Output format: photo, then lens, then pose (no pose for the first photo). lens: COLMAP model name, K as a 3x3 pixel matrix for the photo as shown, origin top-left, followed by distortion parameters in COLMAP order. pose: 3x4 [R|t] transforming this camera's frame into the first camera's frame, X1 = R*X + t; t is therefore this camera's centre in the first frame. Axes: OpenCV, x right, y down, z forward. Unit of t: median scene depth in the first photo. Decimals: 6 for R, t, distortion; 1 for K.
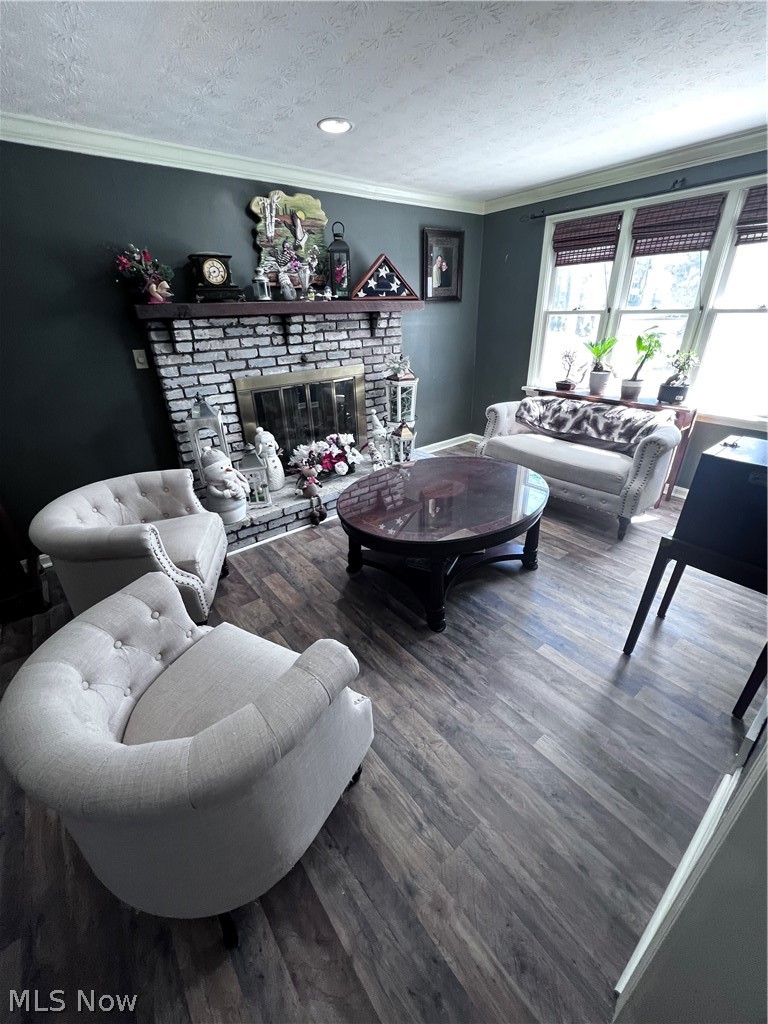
lens RADIAL K [[409.8, 0, 386.7], [0, 409.8, 511.3], [0, 0, 1]] dist [-0.003288, 0.000328]
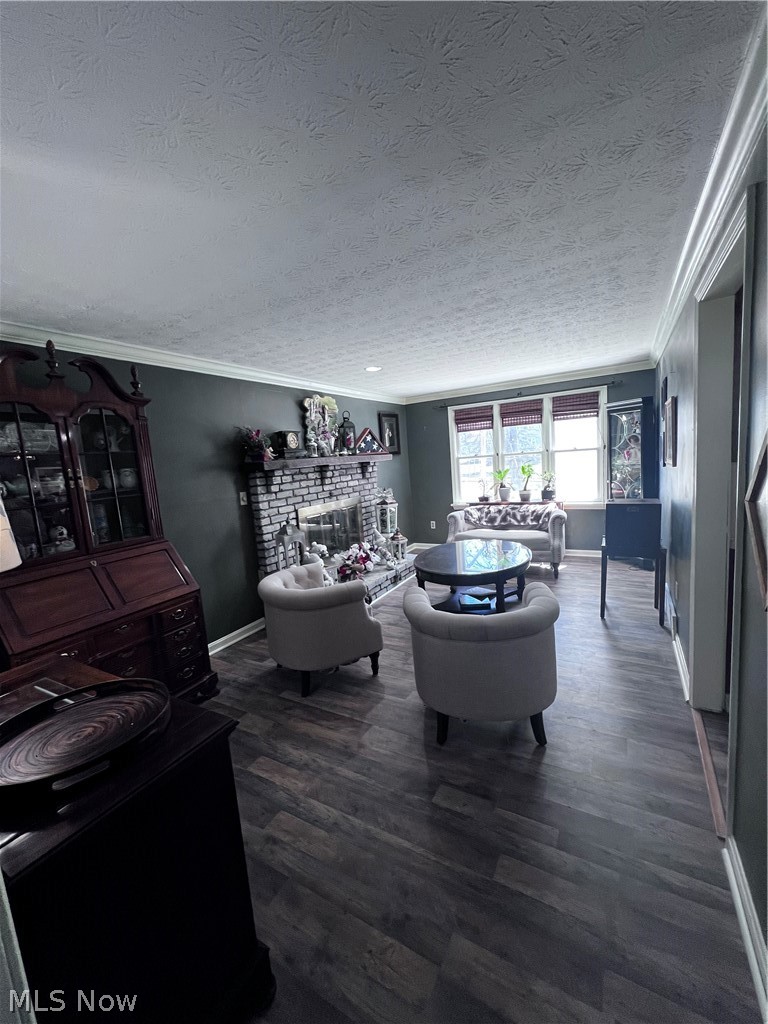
lens RADIAL K [[409.8, 0, 388.3], [0, 409.8, 512.7], [0, 0, 1]] dist [-0.003288, 0.000328]
pose [[0.926176, -0.092412, 0.365593, -0.562730], [0.211084, 0.930434, -0.299561, 0.157829], [-0.312477, 0.354616, 0.881252, -0.290476]]
